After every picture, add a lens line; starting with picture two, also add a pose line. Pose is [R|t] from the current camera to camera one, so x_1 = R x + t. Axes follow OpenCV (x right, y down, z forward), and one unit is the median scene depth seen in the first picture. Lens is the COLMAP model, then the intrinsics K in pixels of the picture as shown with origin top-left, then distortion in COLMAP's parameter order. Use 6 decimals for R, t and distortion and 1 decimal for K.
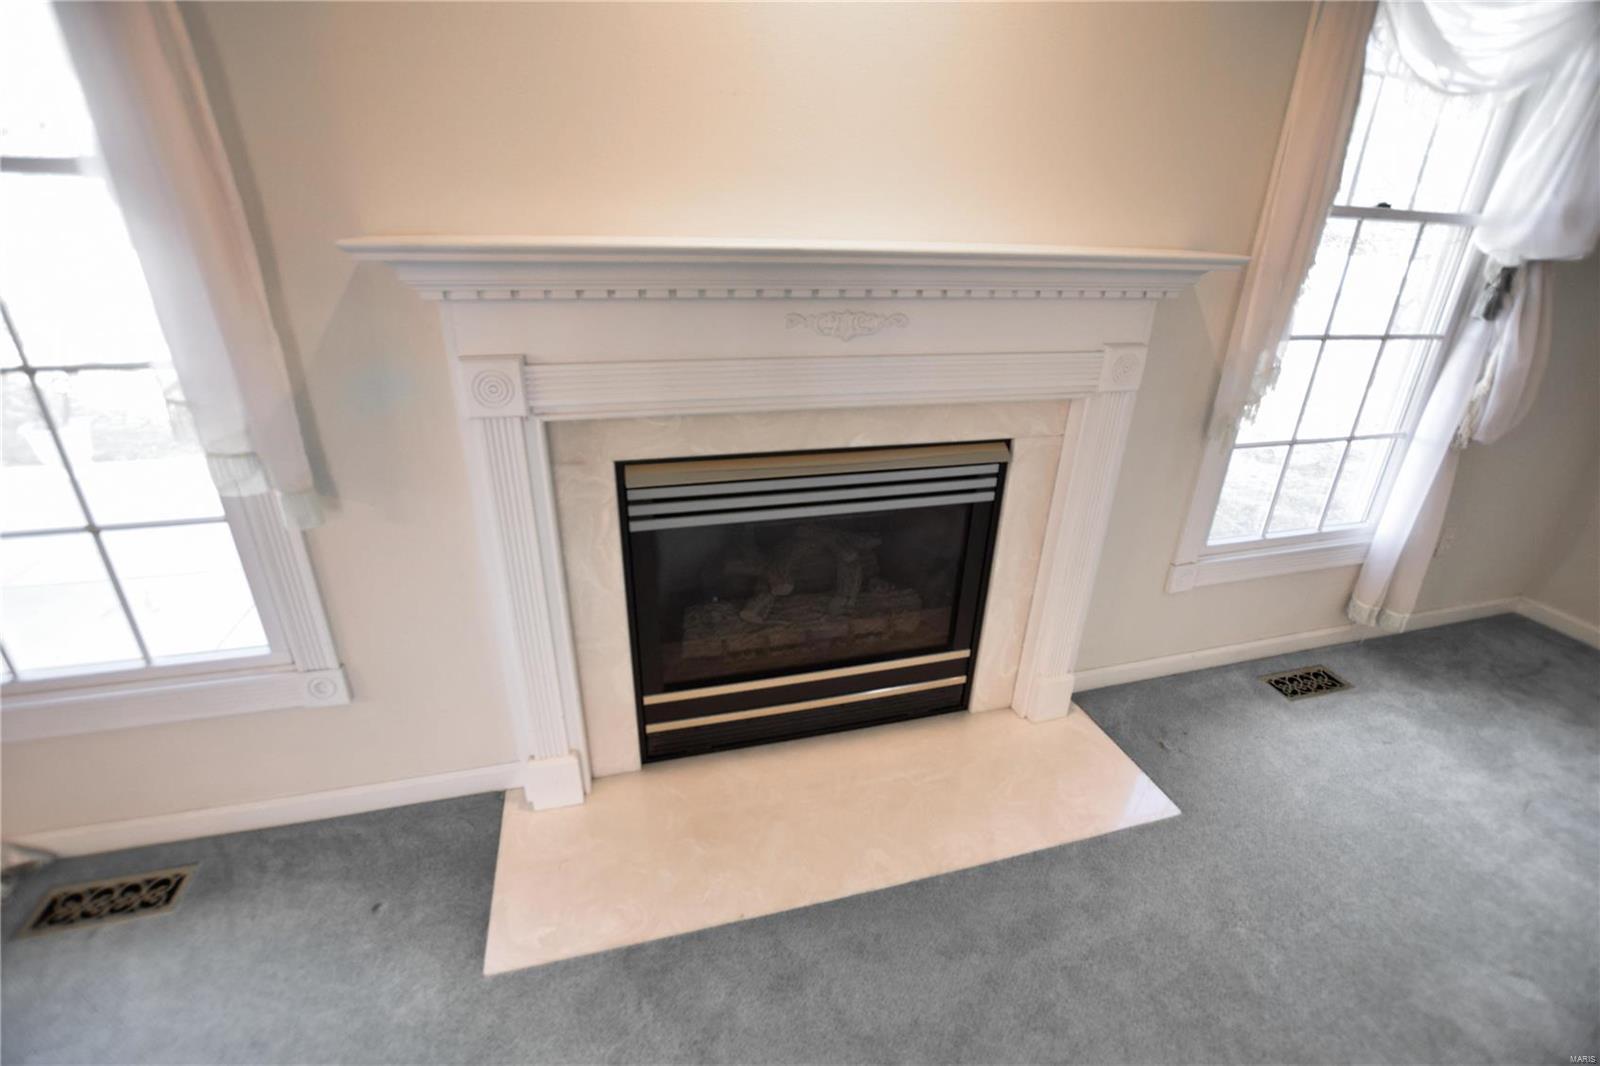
lens RADIAL K [[718.3, 0, 802.0], [0, 718.3, 534.9], [0, 0, 1]] dist [-0.036671, 0.007203]
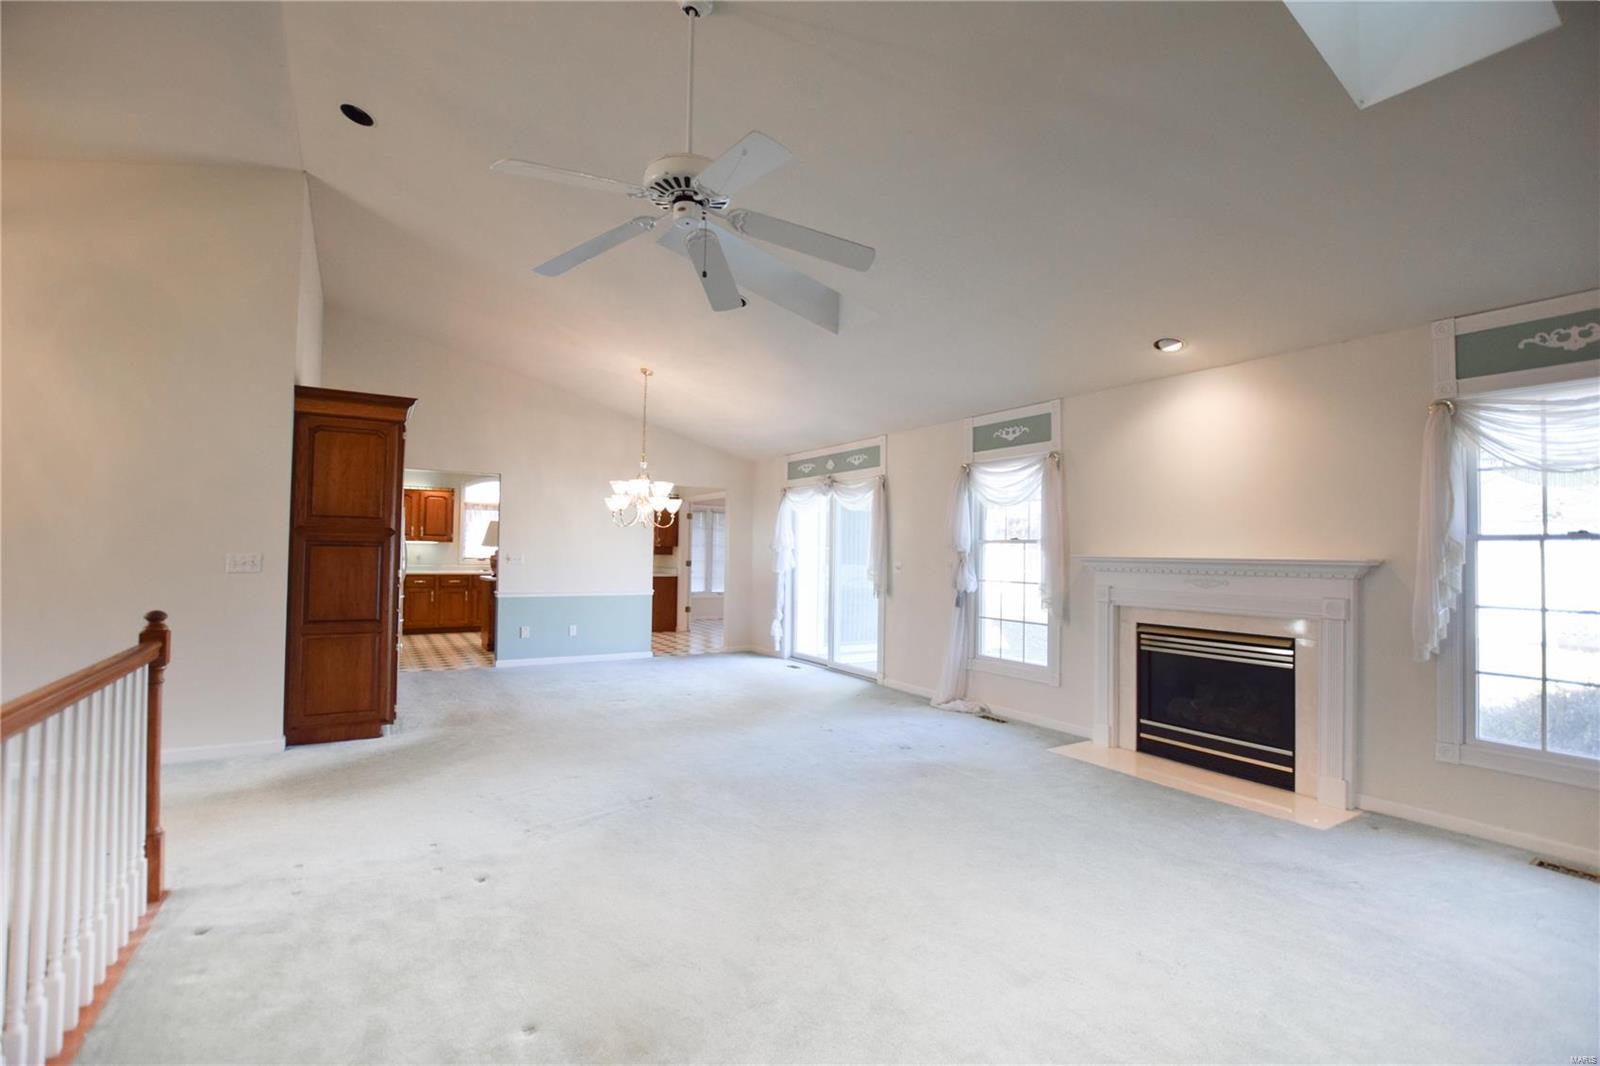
lens RADIAL K [[718.3, 0, 802.0], [0, 718.3, 534.9], [0, 0, 1]] dist [-0.036671, 0.007203]
pose [[0.282514, -0.048626, -0.958030, 1.902862], [-0.405323, 0.899130, -0.165163, 0.538583], [0.869425, 0.434972, 0.234307, -0.951564]]
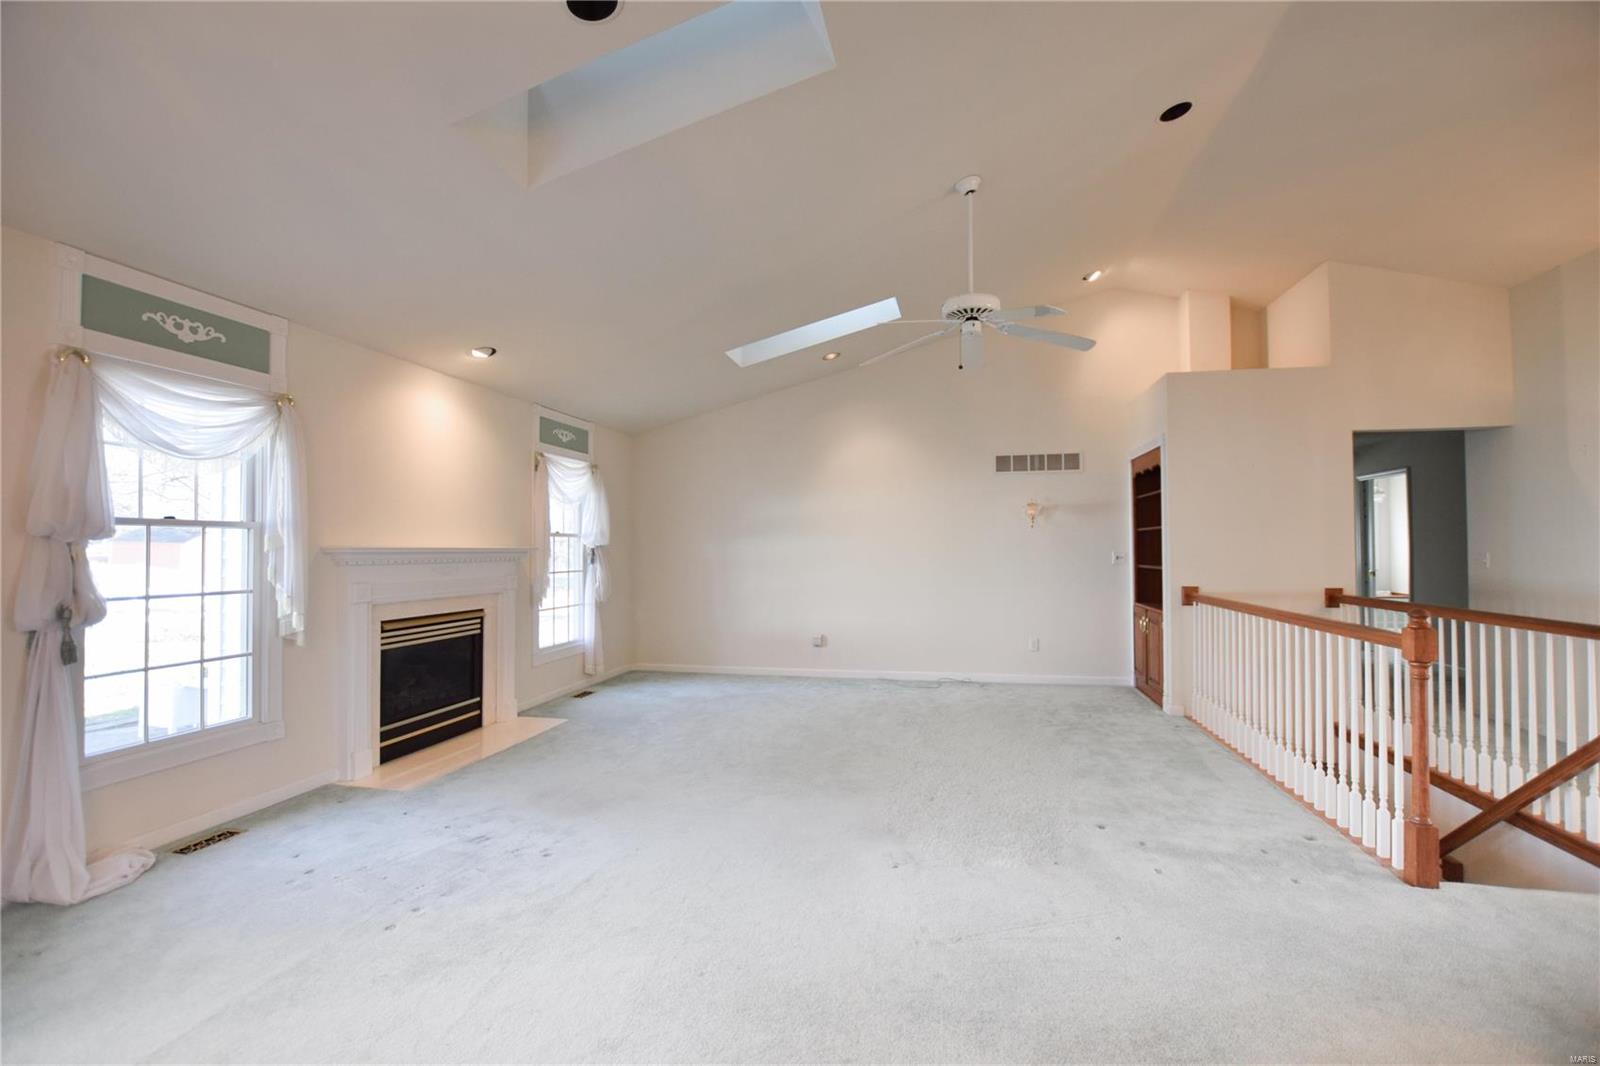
lens RADIAL K [[718.3, 0, 802.0], [0, 718.3, 534.9], [0, 0, 1]] dist [-0.036671, 0.007203]
pose [[0.473453, -0.011857, 0.880739, -1.567019], [0.379352, 0.905167, -0.191740, 0.610615], [-0.794943, 0.424891, 0.433052, -1.343442]]
